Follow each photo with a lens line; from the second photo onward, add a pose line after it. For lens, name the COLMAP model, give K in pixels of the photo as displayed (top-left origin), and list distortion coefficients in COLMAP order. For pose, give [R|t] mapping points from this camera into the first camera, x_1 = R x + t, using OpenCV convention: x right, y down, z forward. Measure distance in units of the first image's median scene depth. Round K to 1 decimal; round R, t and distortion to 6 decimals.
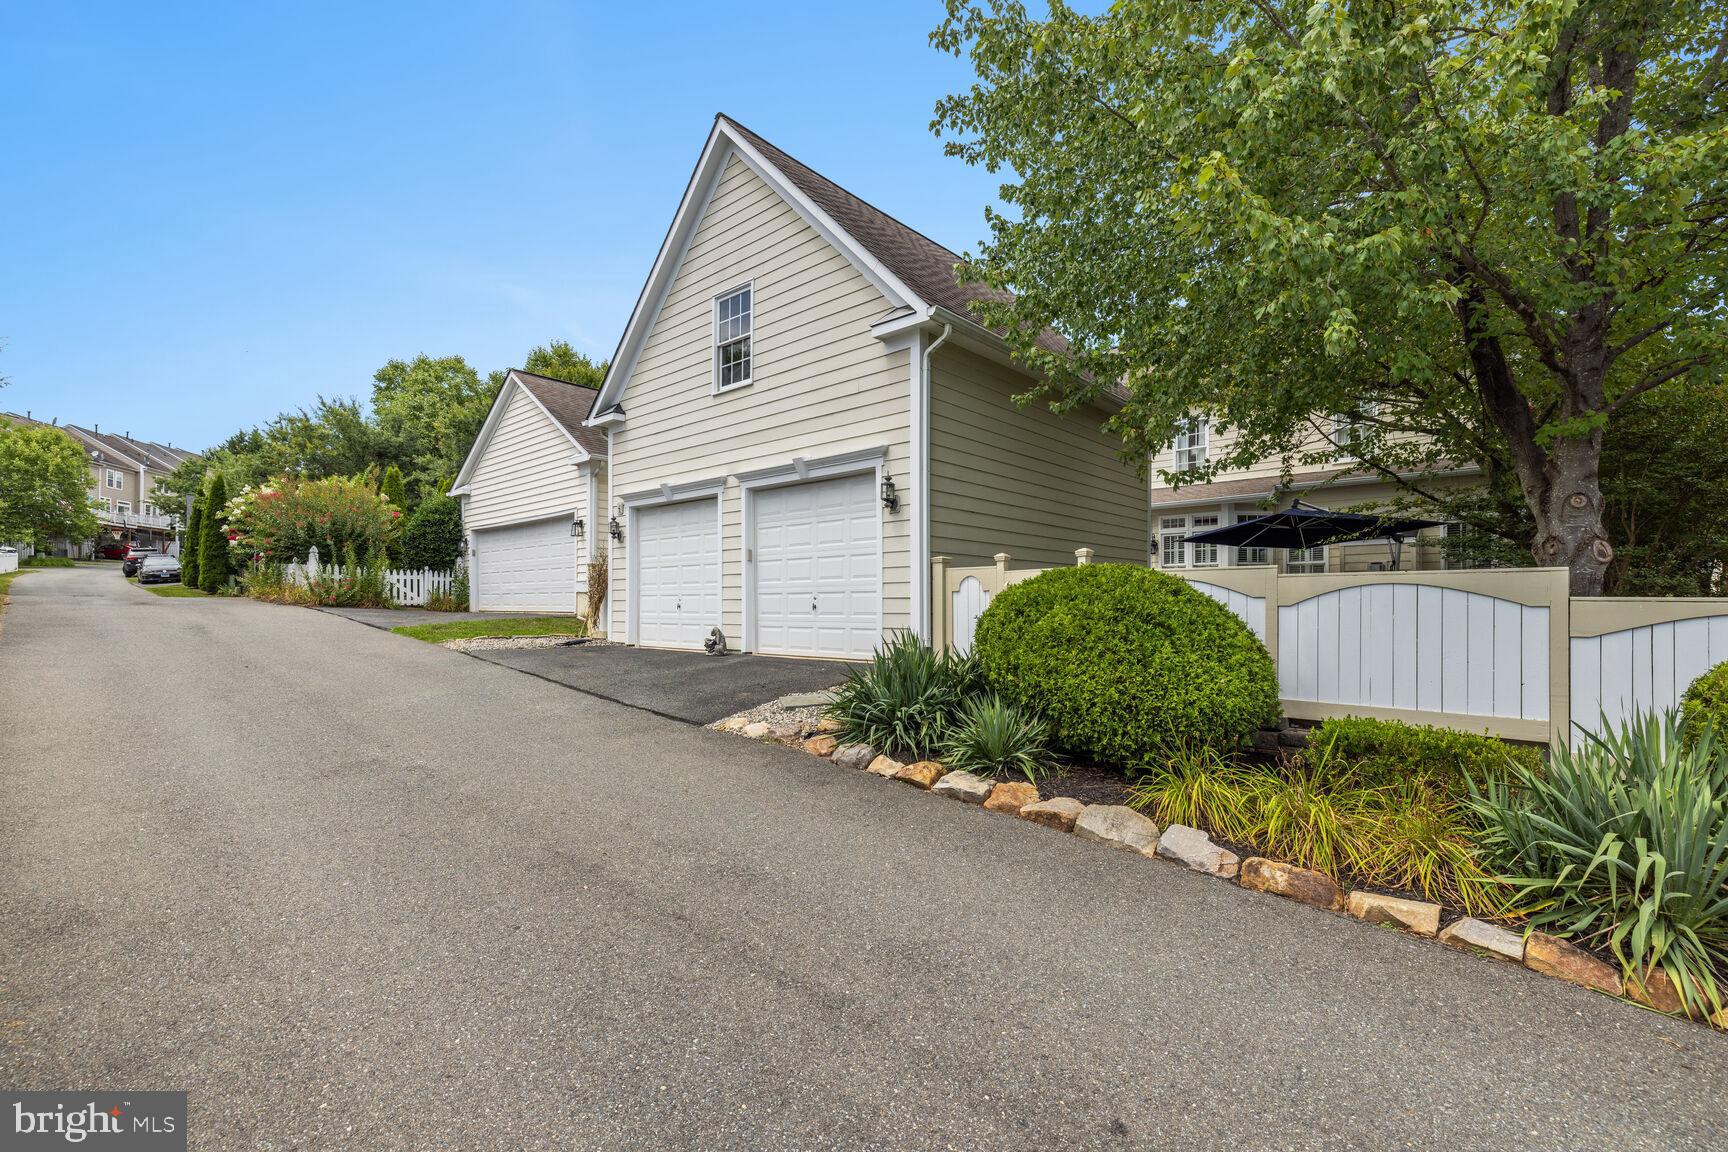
lens RADIAL K [[756.4, 0, 863.7], [0, 756.4, 568.1], [0, 0, 1]] dist [0.013781, 0.000187]
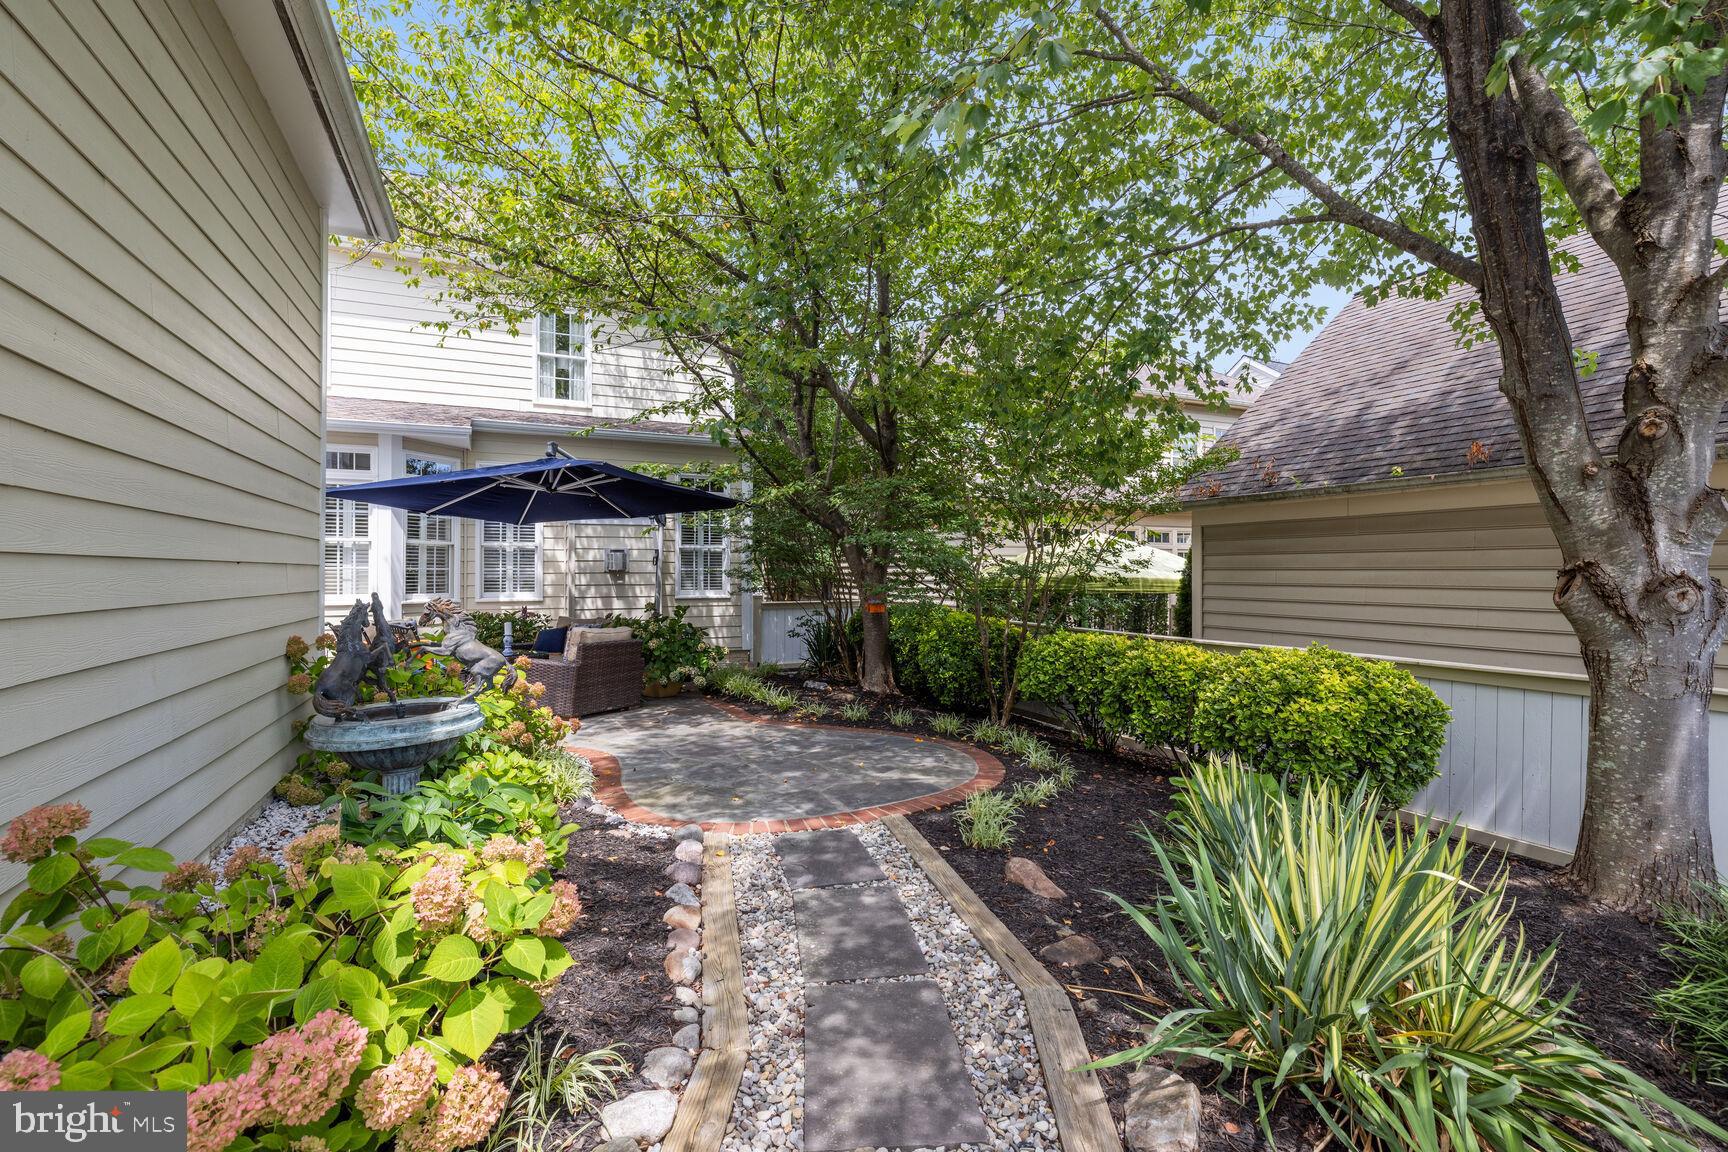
lens RADIAL K [[756.4, 0, 863.7], [0, 756.4, 568.1], [0, 0, 1]] dist [0.013781, 0.000187]
pose [[0.385830, 0.005811, 0.922552, 0.139818], [-0.047490, 0.998780, 0.013570, -0.015262], [-0.921347, -0.049047, 0.385635, 0.707917]]
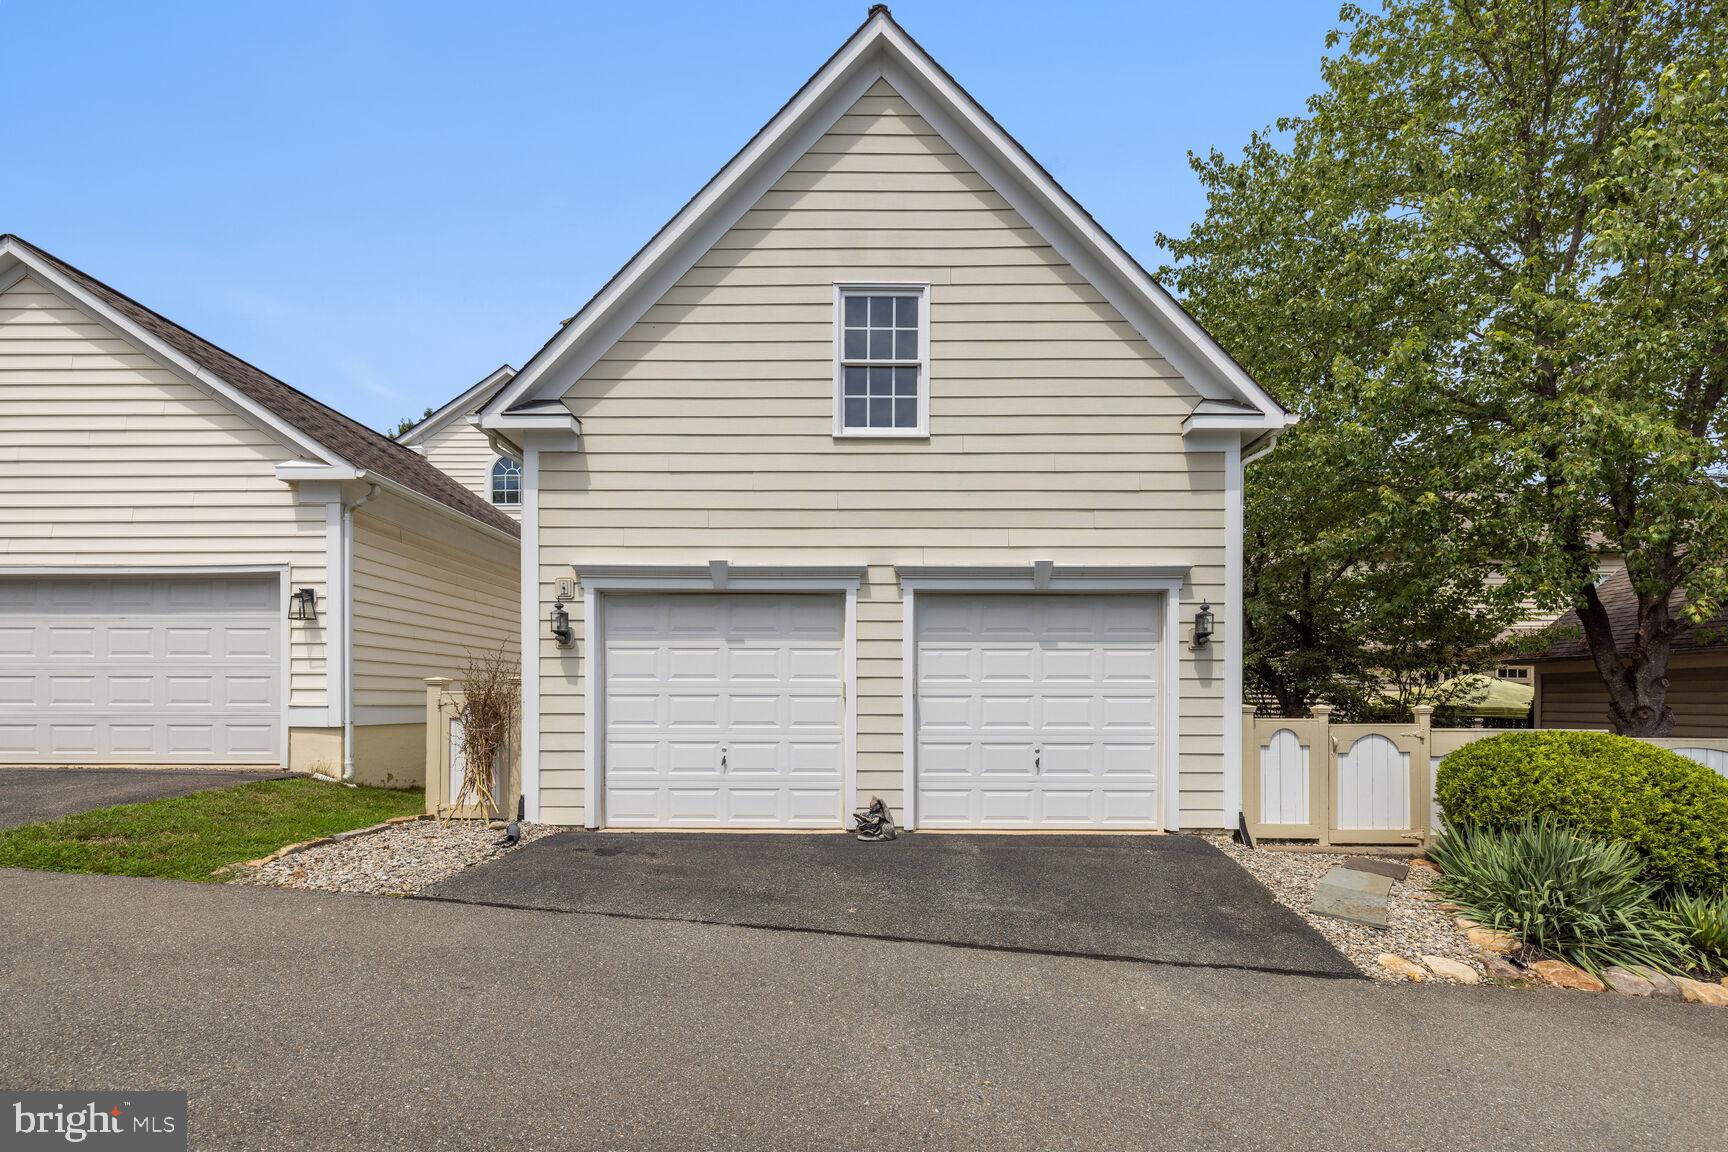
lens RADIAL K [[753.9, 0, 862.7], [0, 753.9, 689.0], [0, 0, 1]] dist [-0.001270, -0.000018]
pose [[0.748579, 0.011734, 0.662942, -0.619018], [-0.035596, 0.999113, 0.022510, -0.029016], [-0.662090, -0.040448, 0.748332, 0.503409]]
